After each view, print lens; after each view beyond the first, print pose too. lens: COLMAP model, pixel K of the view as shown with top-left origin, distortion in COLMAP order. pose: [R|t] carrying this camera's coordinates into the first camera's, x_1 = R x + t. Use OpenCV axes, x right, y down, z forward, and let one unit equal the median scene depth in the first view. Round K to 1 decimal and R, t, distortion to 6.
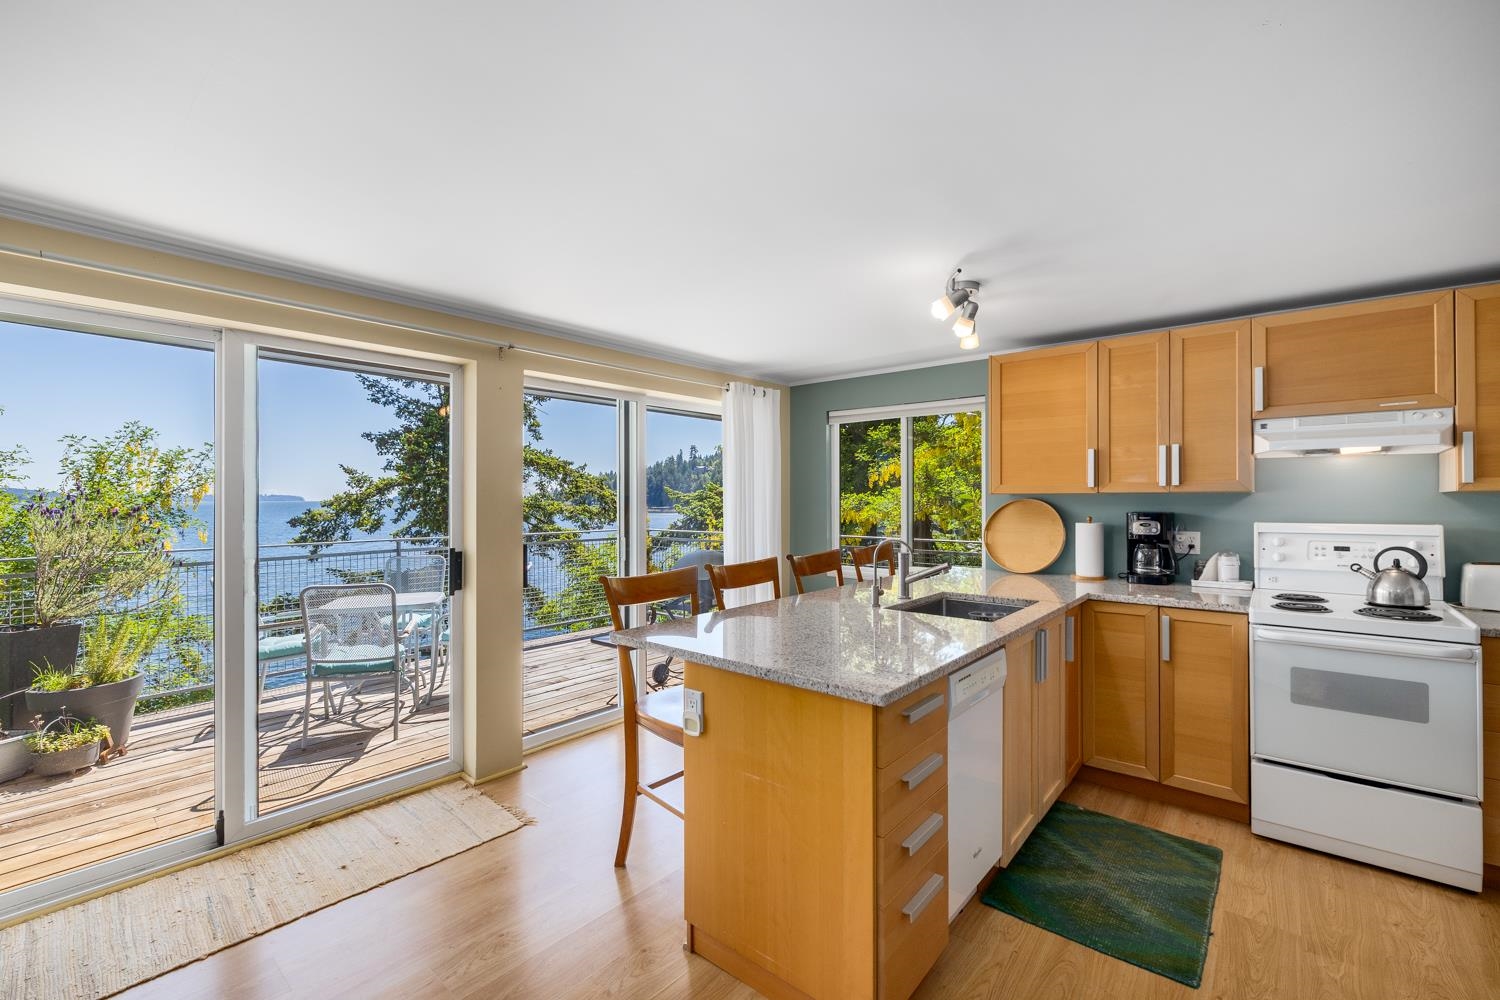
lens RADIAL K [[629.7, 0, 752.5], [0, 629.7, 499.5], [0, 0, 1]] dist [-0.001368, -0.000161]
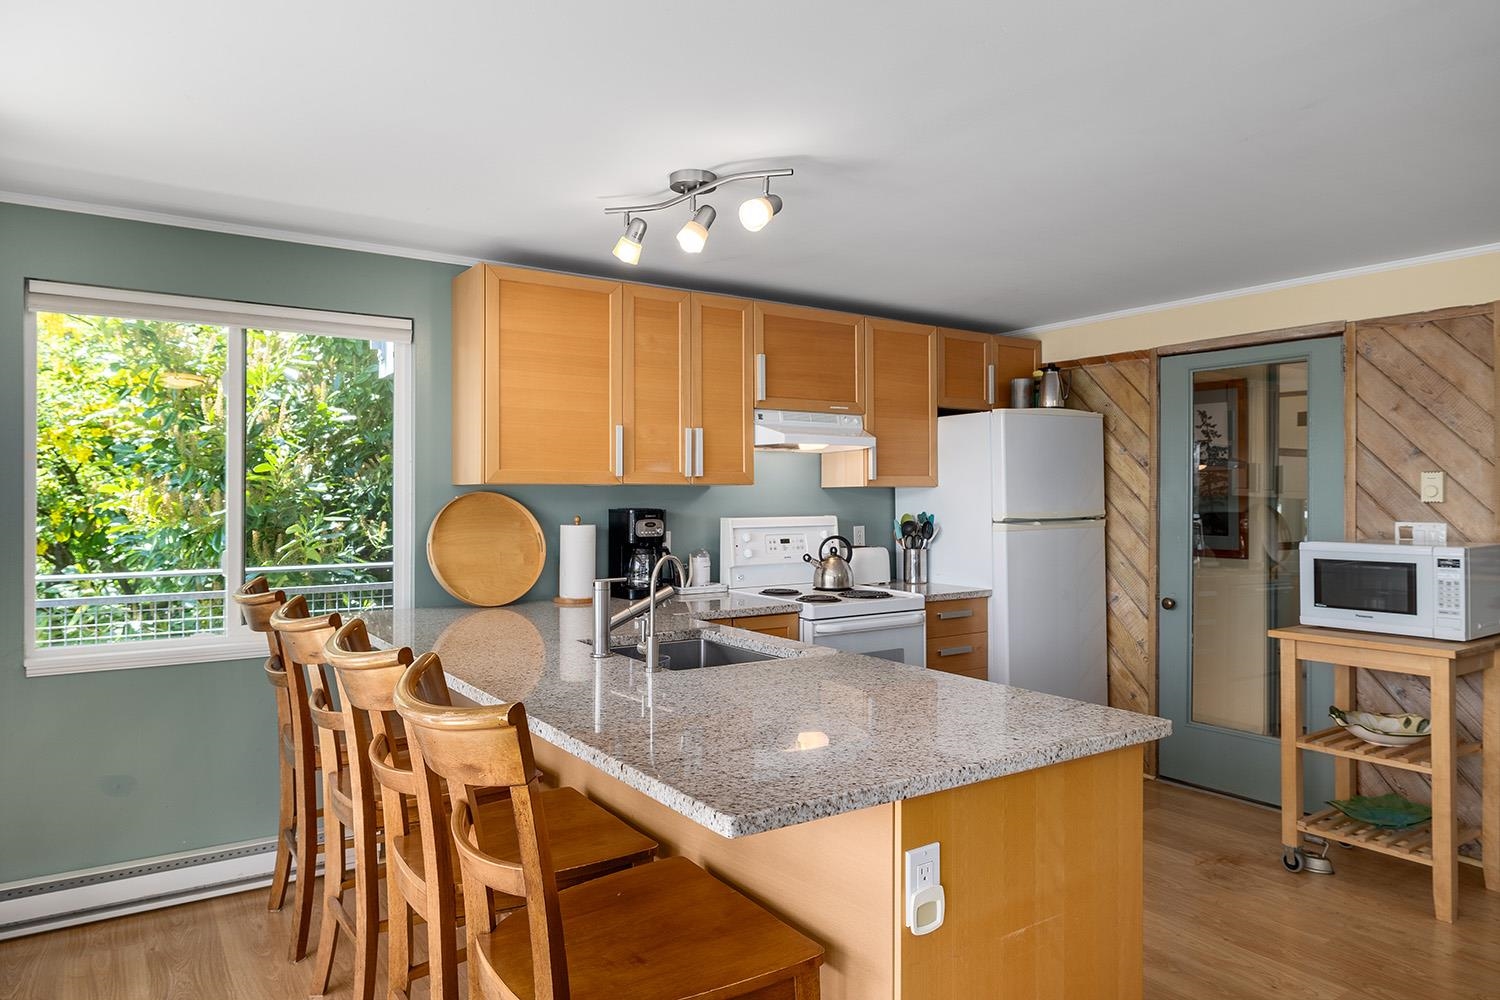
lens RADIAL K [[985.8, 0, 752.8], [0, 985.8, 497.4], [0, 0, 1]] dist [0.010514, 0.001609]
pose [[0.268057, -0.003331, 0.963397, -0.621327], [-0.001446, 0.999992, 0.003860, 0.000210], [-0.963402, -0.002428, 0.268050, 0.601678]]
